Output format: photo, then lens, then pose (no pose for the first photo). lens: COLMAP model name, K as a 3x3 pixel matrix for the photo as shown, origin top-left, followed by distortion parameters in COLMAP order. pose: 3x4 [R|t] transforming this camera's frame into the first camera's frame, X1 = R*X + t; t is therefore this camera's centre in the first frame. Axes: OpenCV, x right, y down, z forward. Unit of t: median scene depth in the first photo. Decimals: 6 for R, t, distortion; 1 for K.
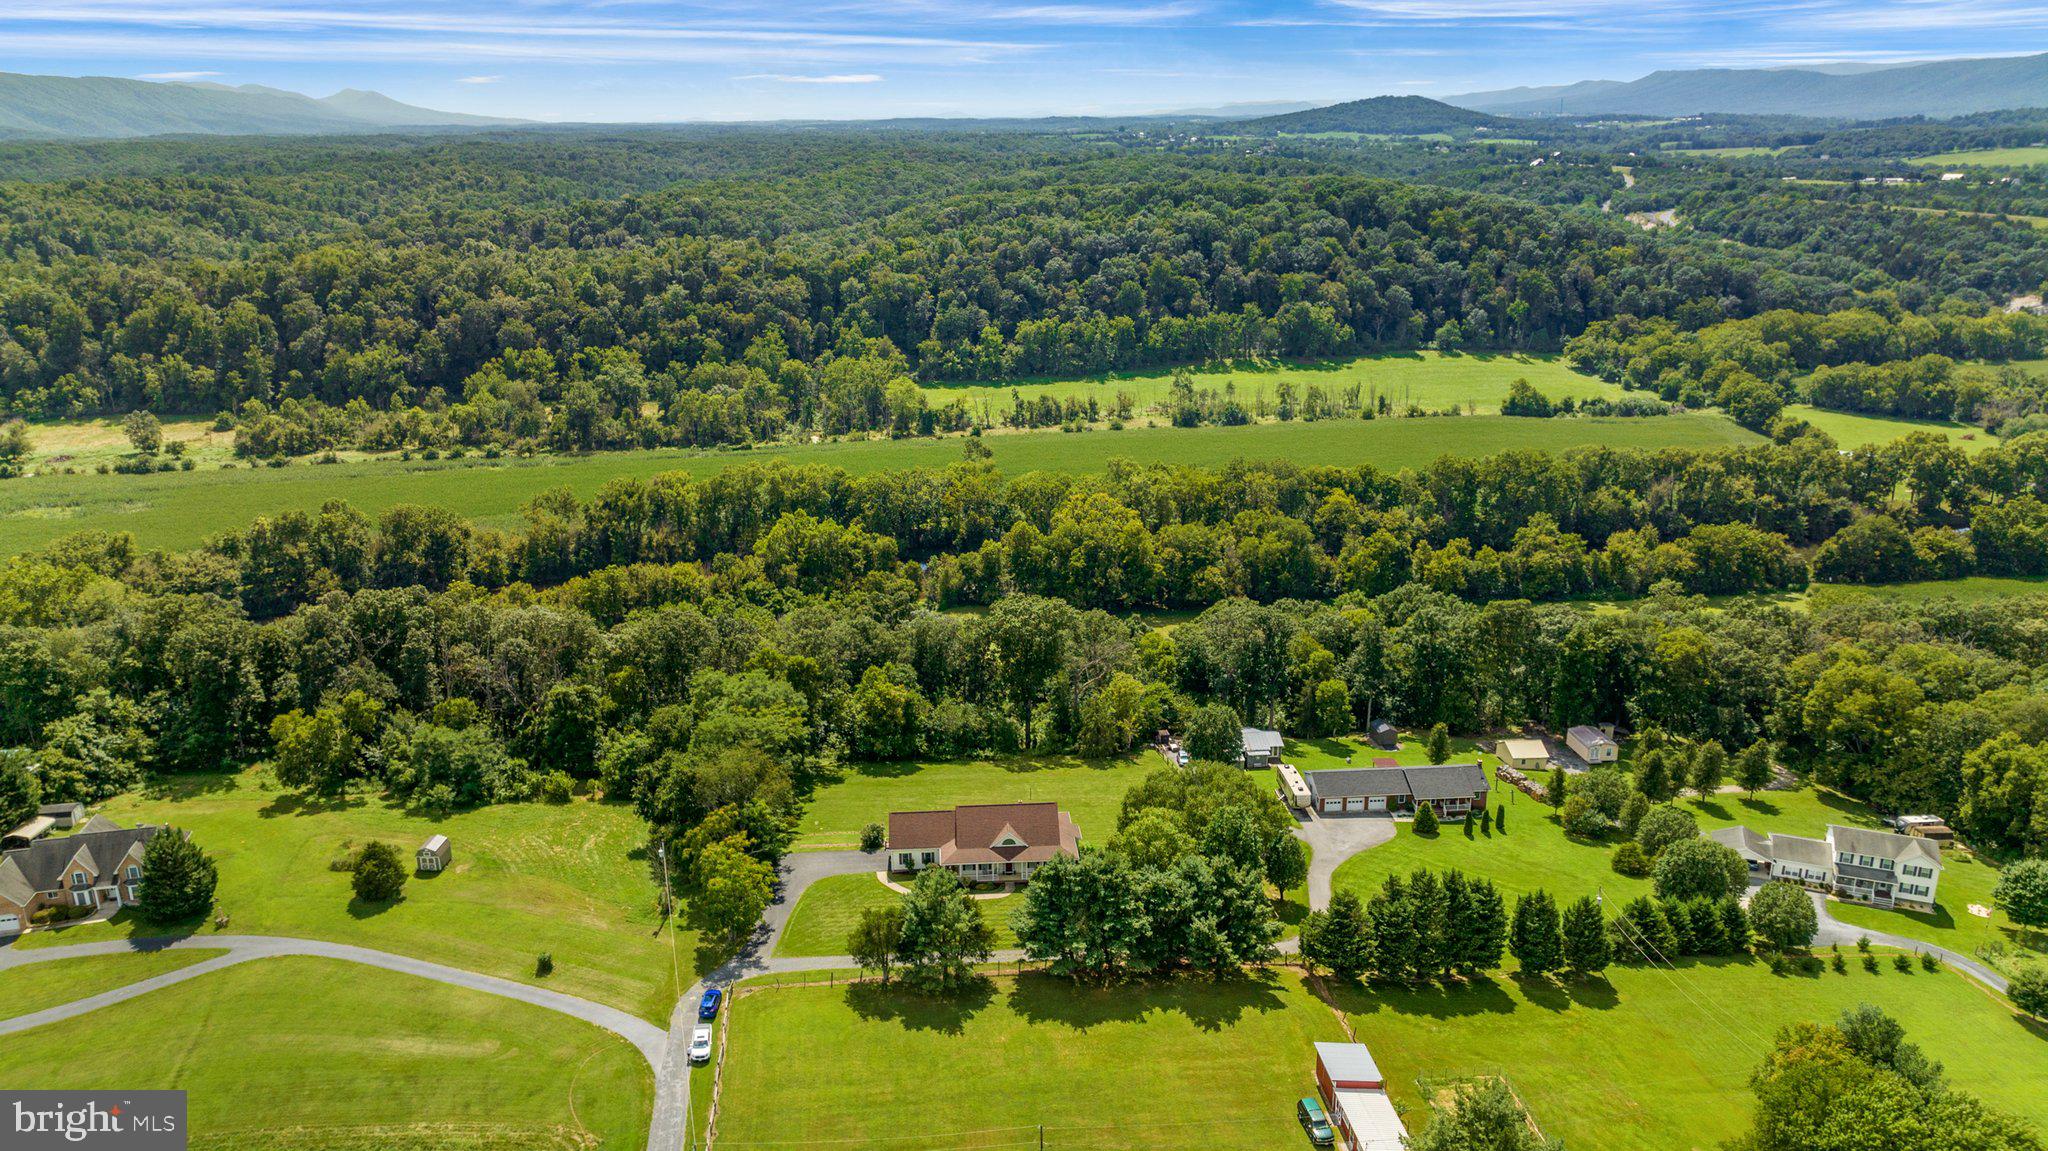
lens RADIAL K [[1436.8, 0, 1028.8], [0, 1436.8, 578.4], [0, 0, 1]] dist [-0.029137, 0.026407]
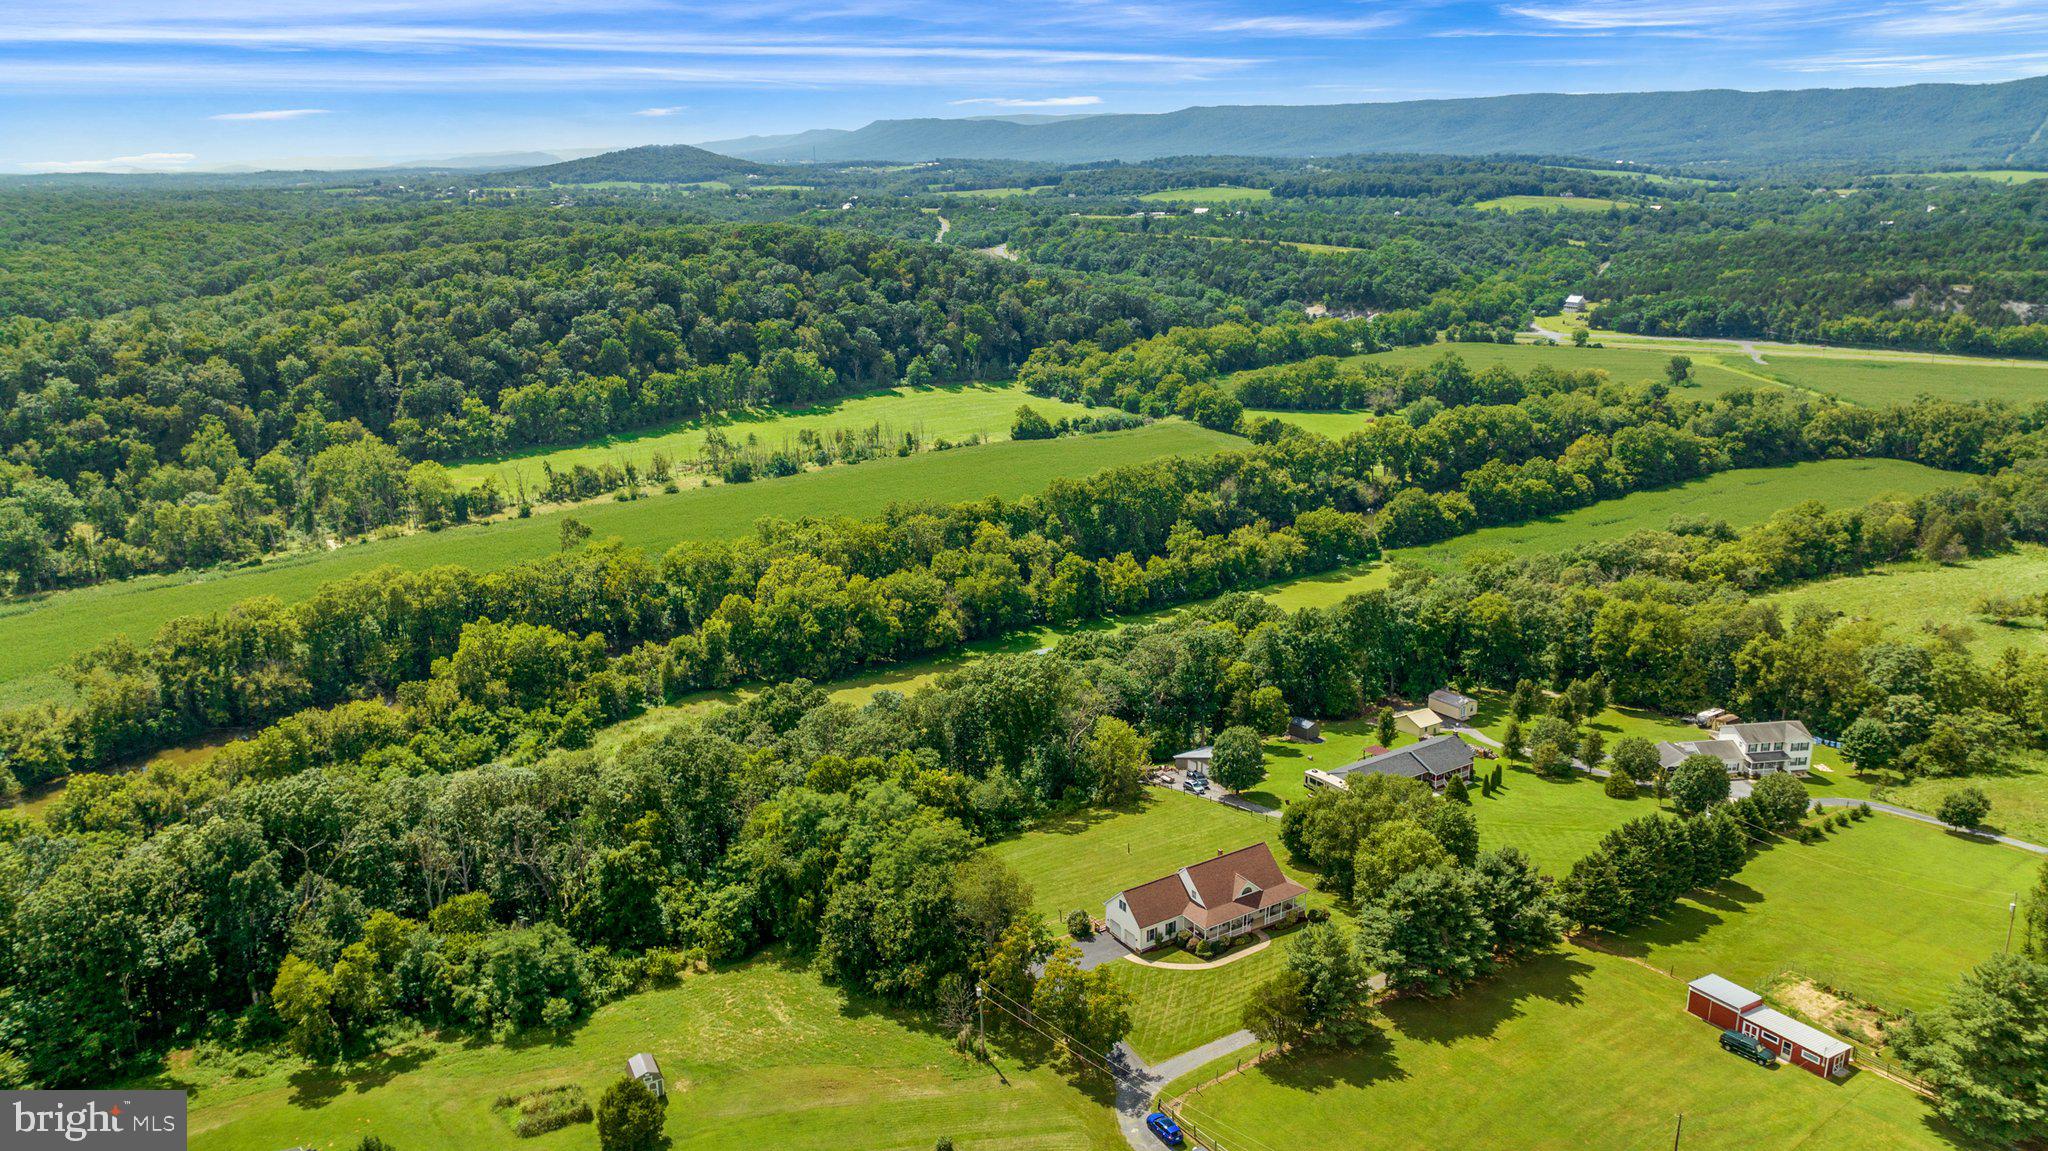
lens RADIAL K [[1436.8, 0, 1024.1], [0, 1436.8, 581.3], [0, 0, 1]] dist [-0.029137, 0.026407]
pose [[0.879170, -0.138356, 0.455980, -0.164503], [0.151798, 0.988385, 0.007221, -0.016466], [-0.451683, 0.062868, 0.889961, 0.051646]]
